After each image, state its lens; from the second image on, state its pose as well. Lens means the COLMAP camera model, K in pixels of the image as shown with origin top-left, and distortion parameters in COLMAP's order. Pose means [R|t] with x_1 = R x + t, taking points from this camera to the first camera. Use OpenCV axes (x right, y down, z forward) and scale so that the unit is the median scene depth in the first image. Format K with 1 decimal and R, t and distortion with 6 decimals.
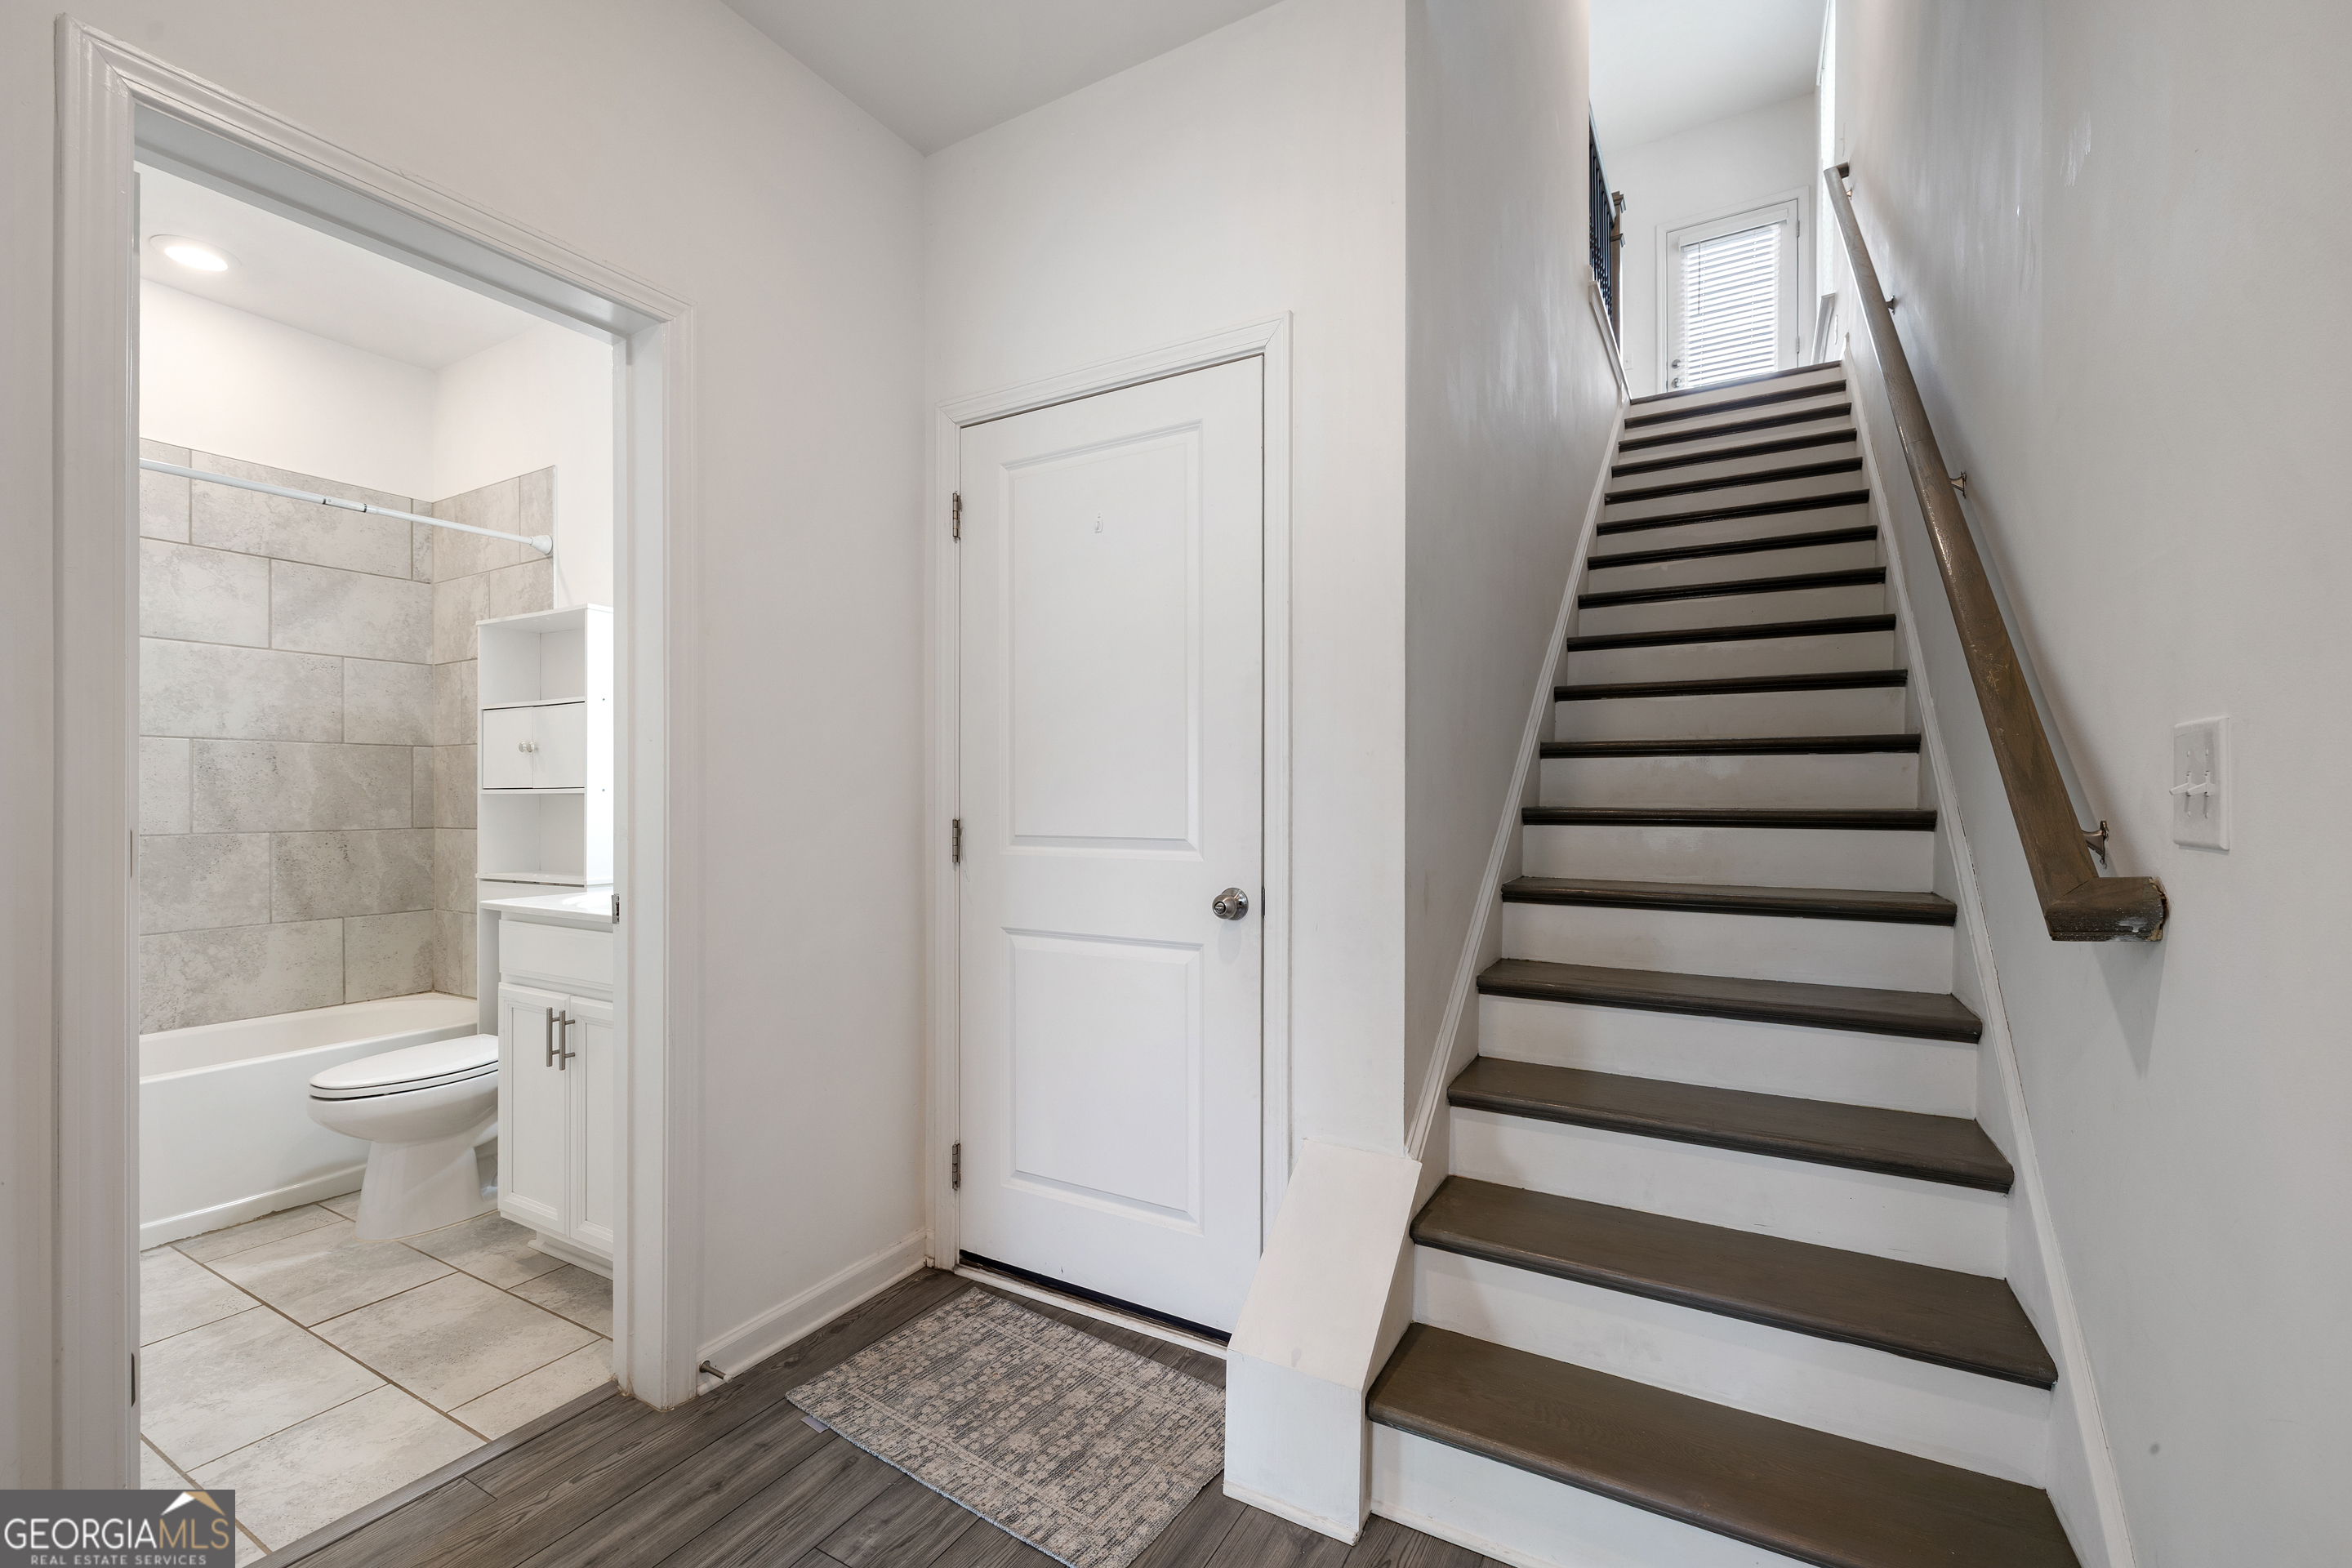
lens RADIAL K [[996.7, 0, 1173.8], [0, 996.7, 793.1], [0, 0, 1]] dist [0.001313, -0.000700]
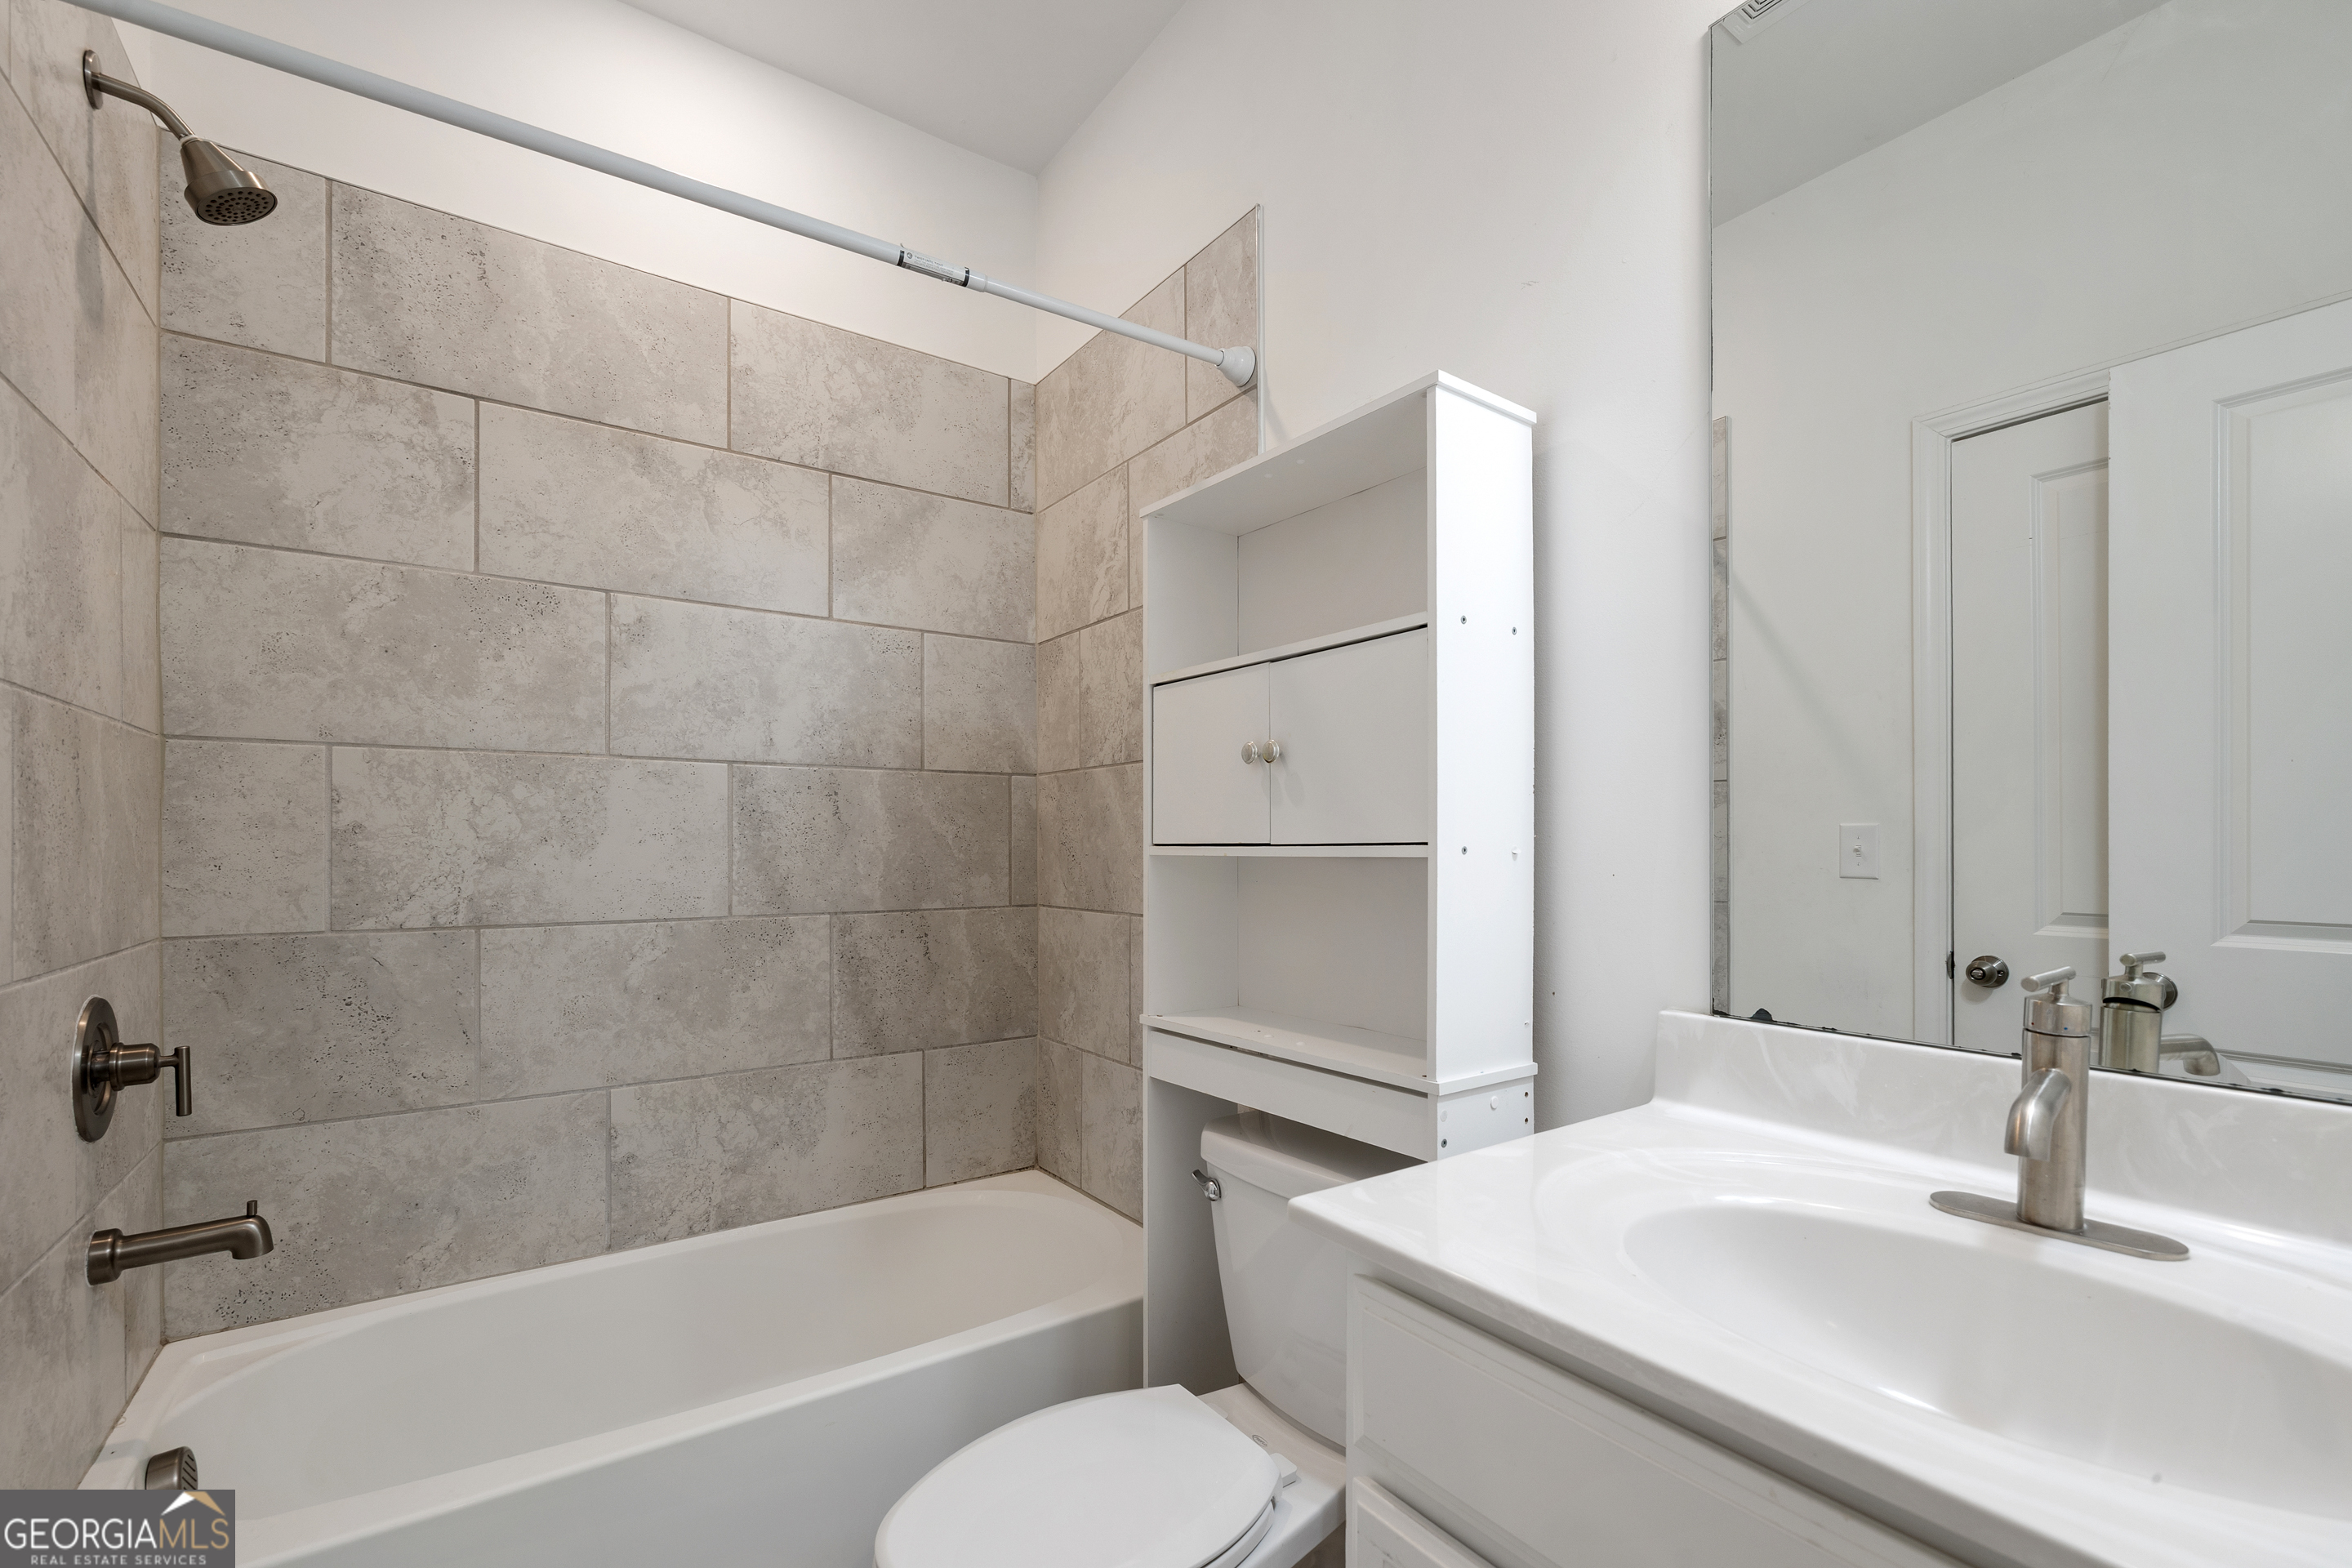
lens RADIAL K [[996.7, 0, 1166.5], [0, 996.7, 839.4], [0, 0, 1]] dist [0.001313, -0.000700]
pose [[0.905887, -0.001313, -0.423518, -0.450151], [0.000698, 0.999998, -0.001606, -0.005814], [0.423519, 0.001159, 0.905886, 0.522261]]
